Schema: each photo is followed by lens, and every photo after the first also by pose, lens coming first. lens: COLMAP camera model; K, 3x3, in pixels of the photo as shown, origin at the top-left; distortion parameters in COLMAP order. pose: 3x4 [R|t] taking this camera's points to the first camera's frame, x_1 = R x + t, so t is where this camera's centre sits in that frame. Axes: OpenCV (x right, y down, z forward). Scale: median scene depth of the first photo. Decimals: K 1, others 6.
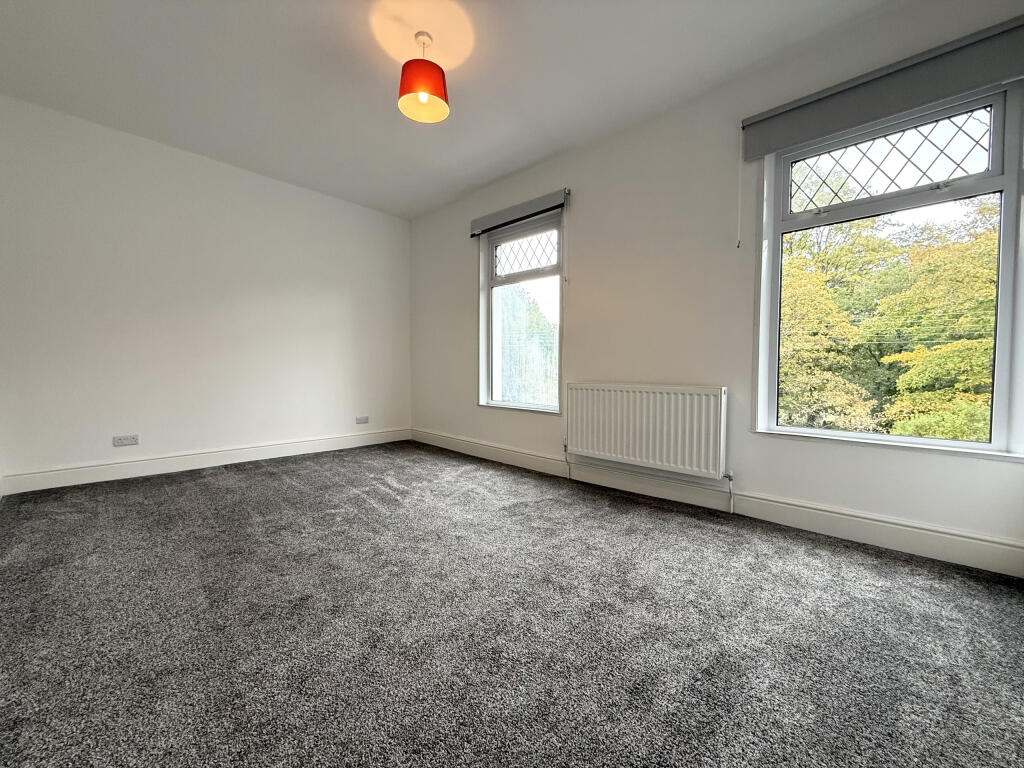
lens RADIAL K [[410.3, 0, 512.8], [0, 410.3, 381.6], [0, 0, 1]] dist [-0.000790, 0.000933]
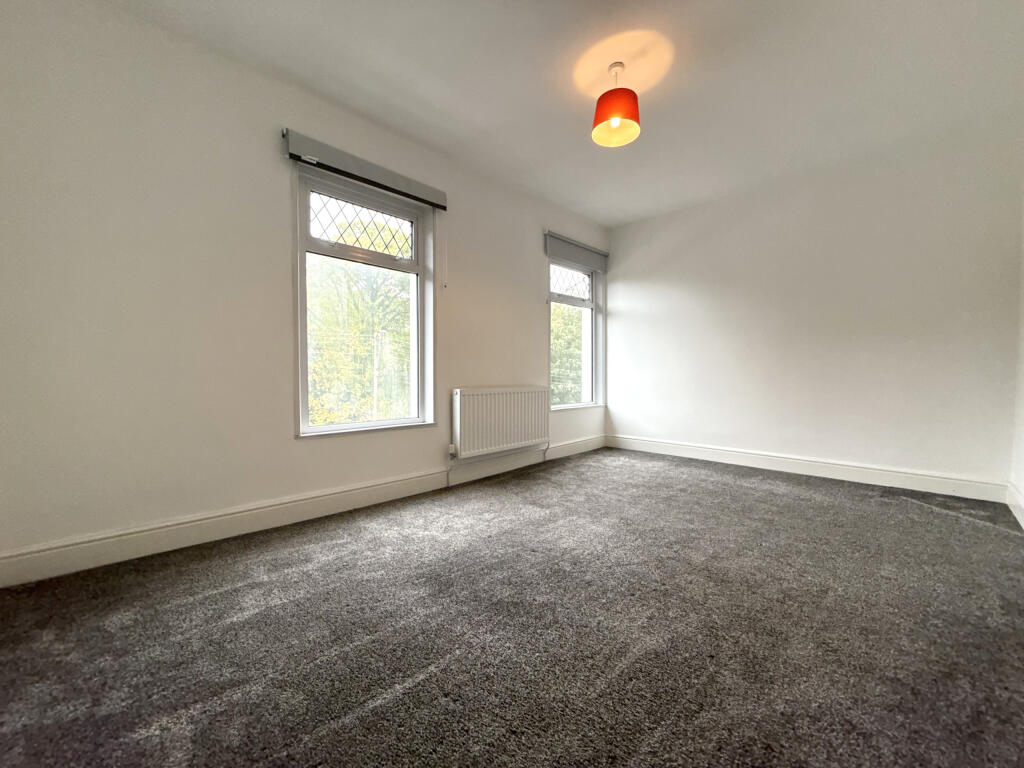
lens RADIAL K [[410.3, 0, 506.9], [0, 410.3, 379.6], [0, 0, 1]] dist [-0.000790, 0.000933]
pose [[0.023124, -0.023552, 0.999455, -0.845080], [0.030192, 0.999283, 0.022850, -0.040824], [-0.999277, 0.029647, 0.023818, 0.825132]]
